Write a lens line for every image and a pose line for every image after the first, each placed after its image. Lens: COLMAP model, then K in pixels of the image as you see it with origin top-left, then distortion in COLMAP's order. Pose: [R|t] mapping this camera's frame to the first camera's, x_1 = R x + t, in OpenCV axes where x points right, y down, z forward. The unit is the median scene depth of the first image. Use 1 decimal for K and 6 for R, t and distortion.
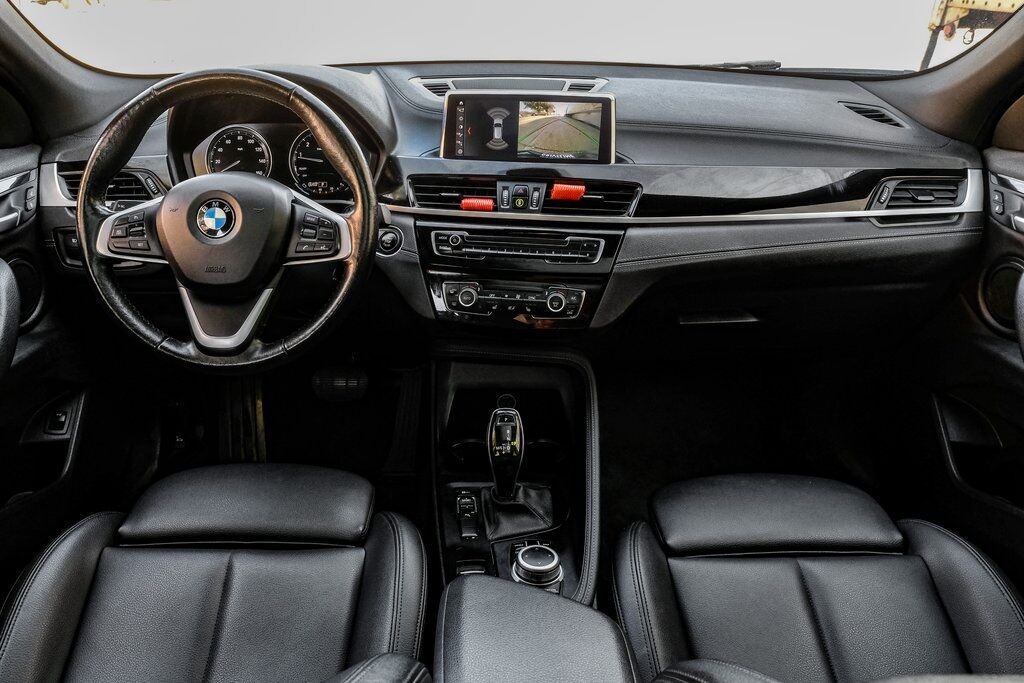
lens RADIAL K [[707.7, 0, 470.7], [0, 707.7, 361.7], [0, 0, 1]] dist [-0.030648, 0.010569]
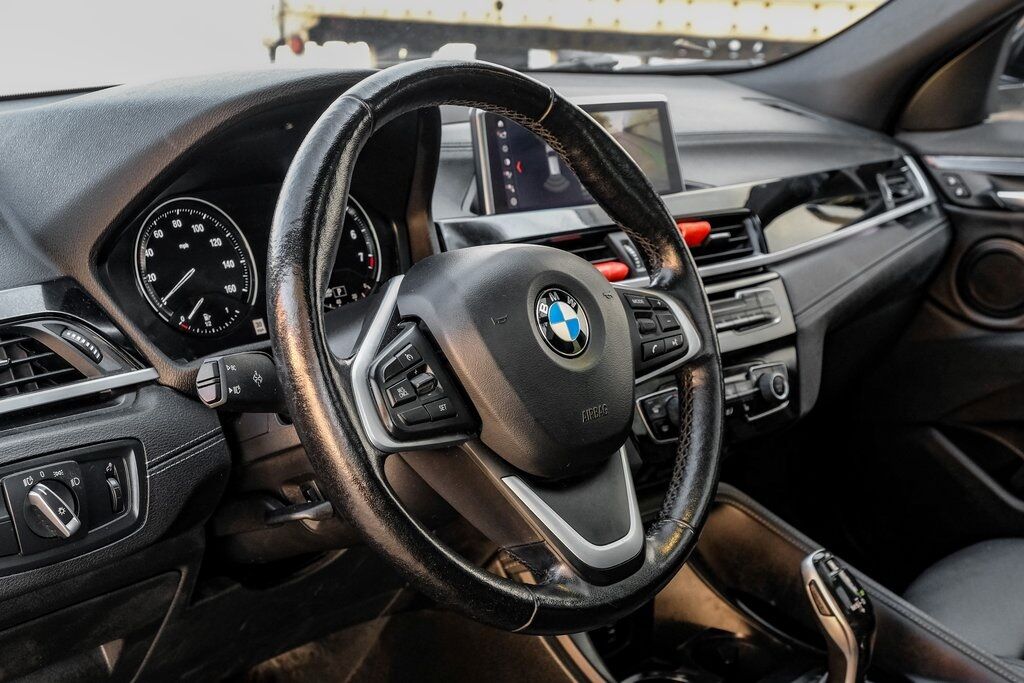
lens RADIAL K [[1386.5, 0, 512.1], [0, 1386.5, 342.3], [0, 0, 1]] dist [0.025470, 0.000000]
pose [[0.643249, -0.175517, 0.745268, -0.979039], [0.353681, 0.931412, -0.085911, -0.095565], [-0.679073, 0.318850, 0.661207, 0.291122]]
